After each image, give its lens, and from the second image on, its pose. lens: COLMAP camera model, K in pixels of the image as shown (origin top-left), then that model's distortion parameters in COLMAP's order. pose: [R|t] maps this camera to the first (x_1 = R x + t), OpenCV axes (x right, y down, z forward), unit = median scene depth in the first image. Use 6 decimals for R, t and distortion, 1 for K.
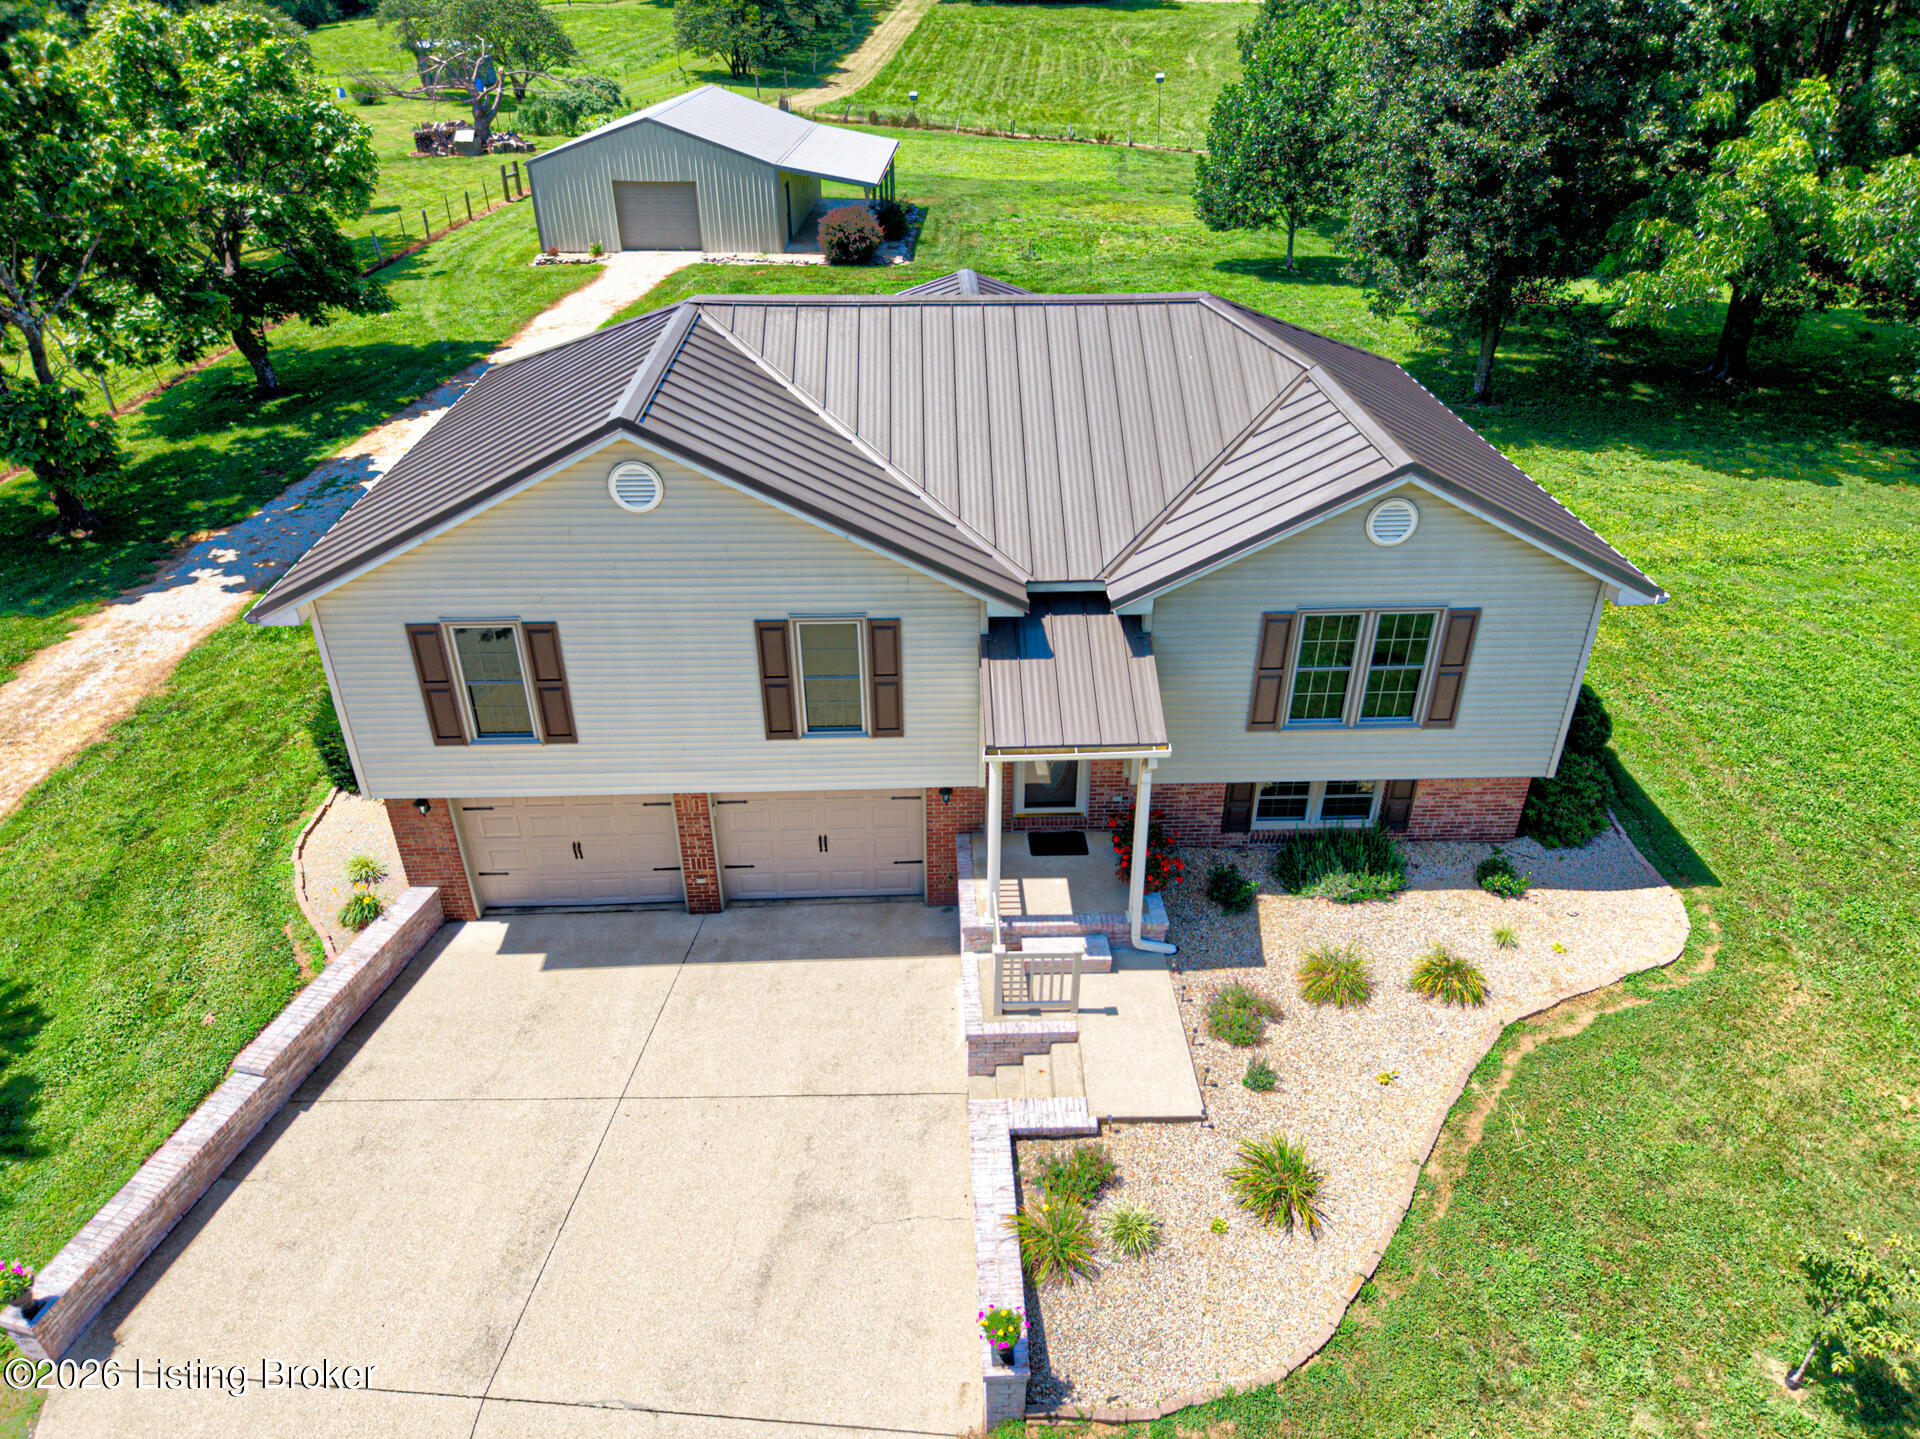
lens RADIAL K [[1285.7, 0, 965.3], [0, 1285.7, 714.9], [0, 0, 1]] dist [0.036275, -0.017394]
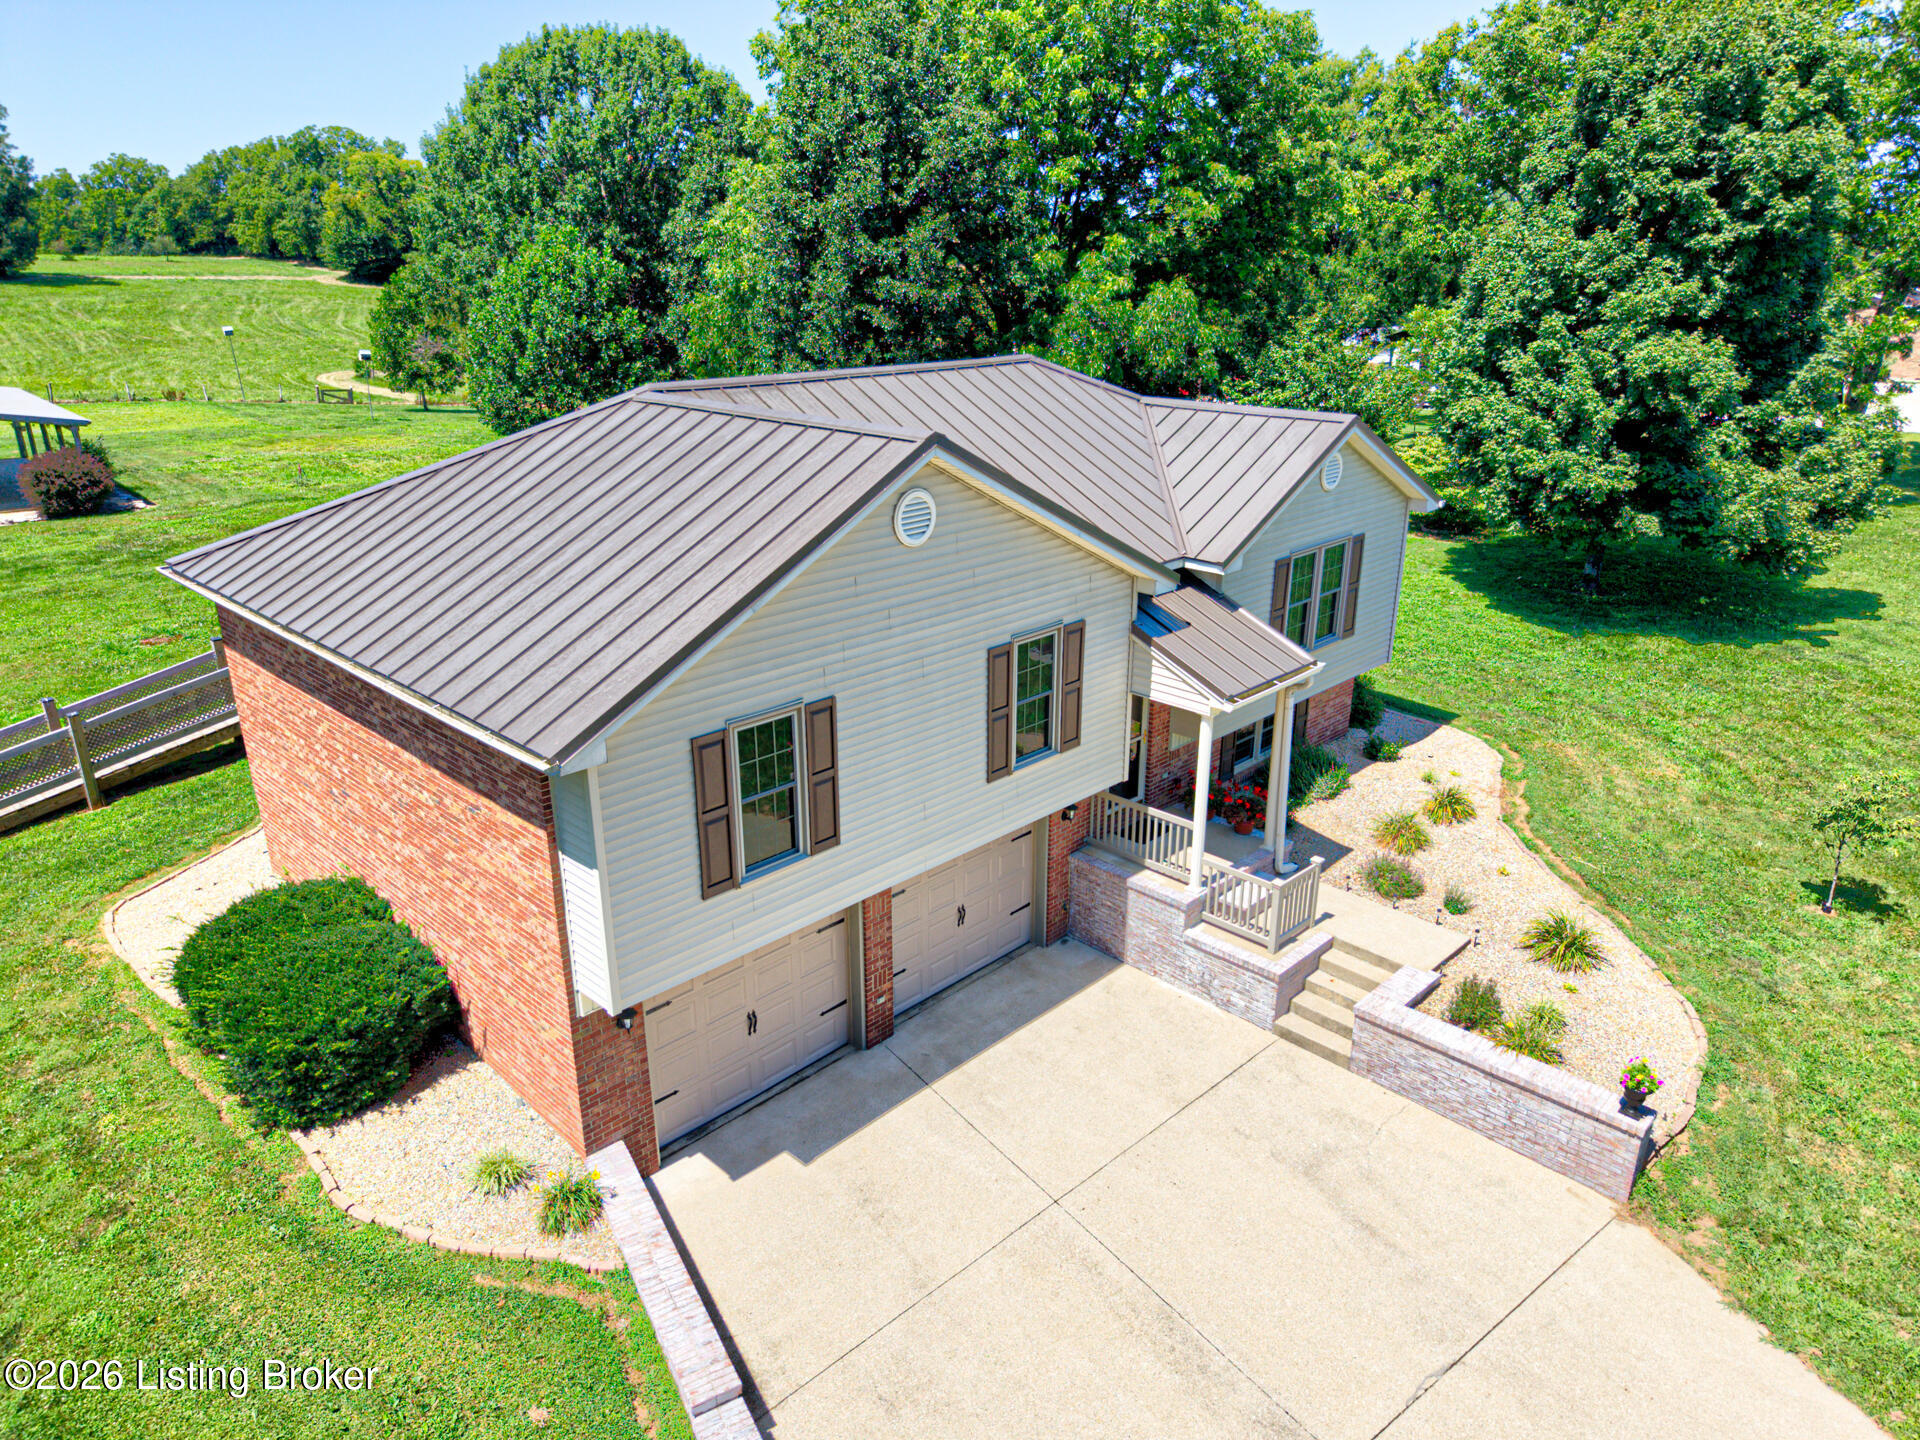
lens RADIAL K [[1285.7, 0, 965.3], [0, 1285.7, 715.4], [0, 0, 1]] dist [0.036275, -0.017394]
pose [[0.721630, -0.237752, 0.650173, -0.251408], [0.354679, 0.933525, -0.052293, 0.005228], [-0.594519, 0.268339, 0.757985, 0.093086]]
